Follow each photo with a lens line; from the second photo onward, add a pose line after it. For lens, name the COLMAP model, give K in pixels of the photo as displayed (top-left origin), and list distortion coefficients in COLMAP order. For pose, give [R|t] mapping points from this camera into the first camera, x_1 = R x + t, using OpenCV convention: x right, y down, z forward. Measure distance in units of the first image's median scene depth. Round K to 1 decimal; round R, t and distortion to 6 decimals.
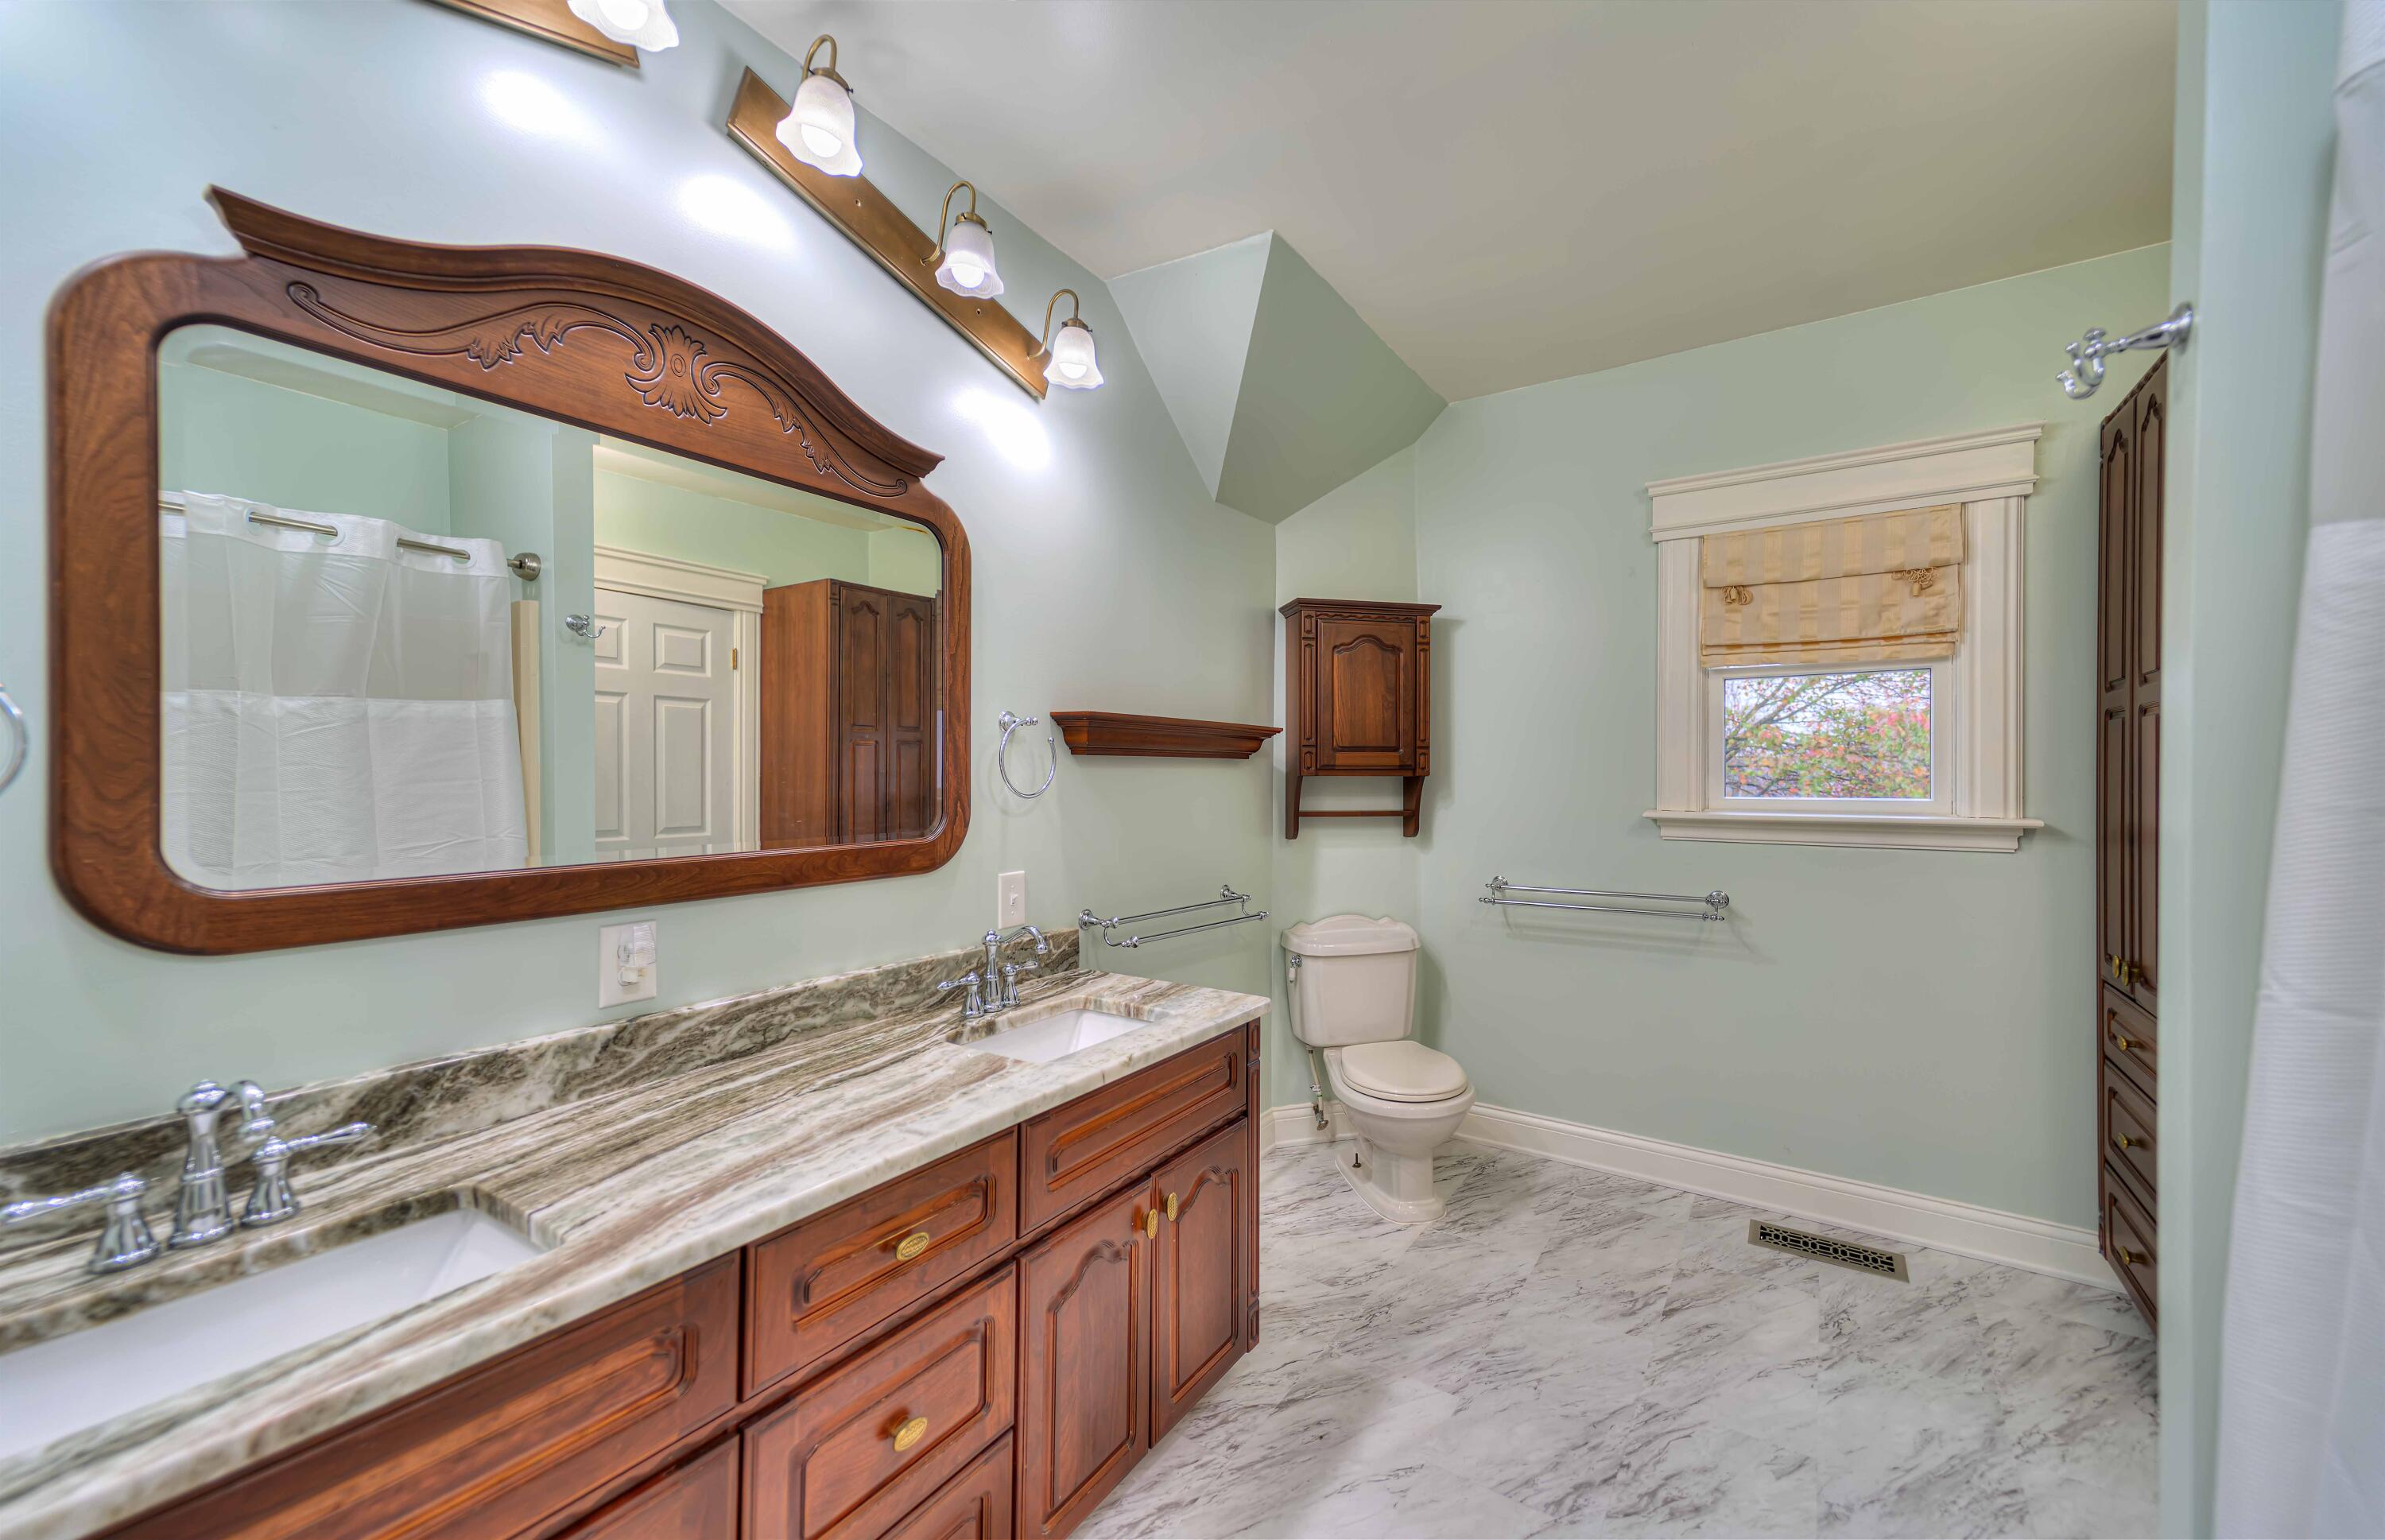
lens RADIAL K [[928.8, 0, 1192.7], [0, 928.8, 774.4], [0, 0, 1]] dist [0.037471, 0.000244]
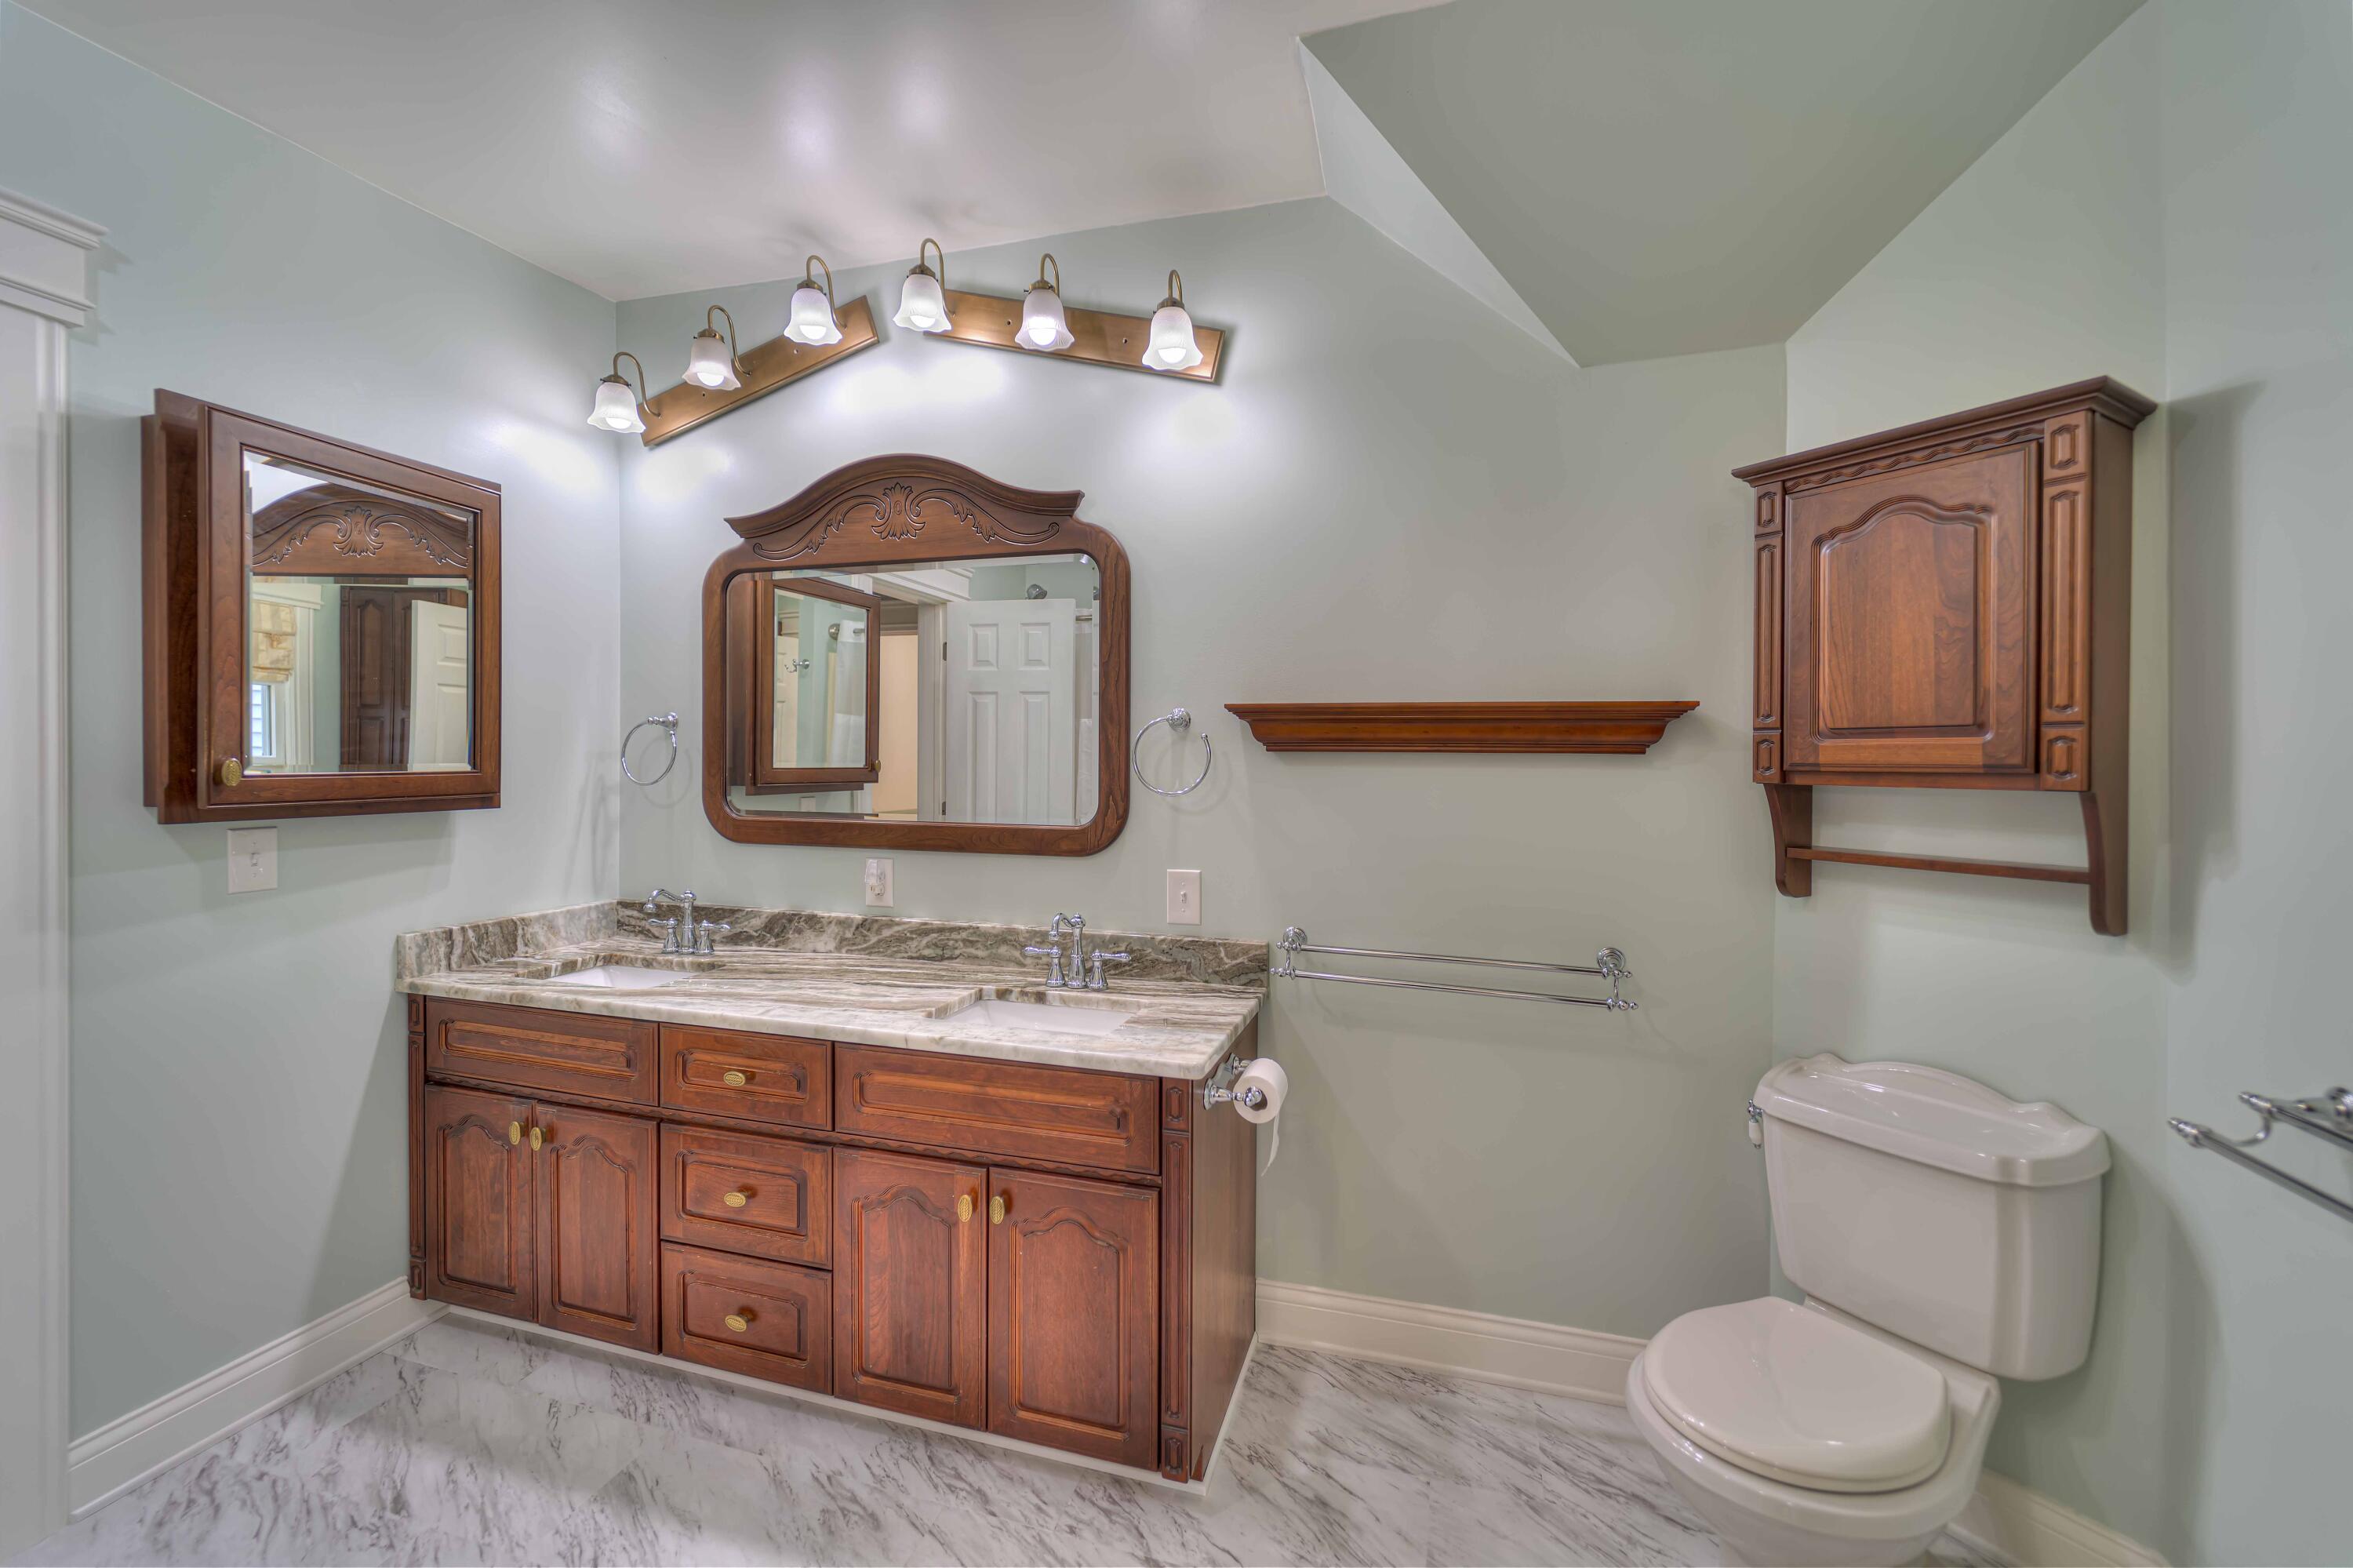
lens RADIAL K [[954.0, 0, 1179.5], [0, 954.0, 758.1], [0, 0, 1]] dist [0.003605, 0.001327]
pose [[0.289051, 0.004187, -0.957305, 0.984784], [-0.008397, 0.999963, 0.001838, -0.020051], [0.957277, 0.007507, 0.289075, 0.876972]]
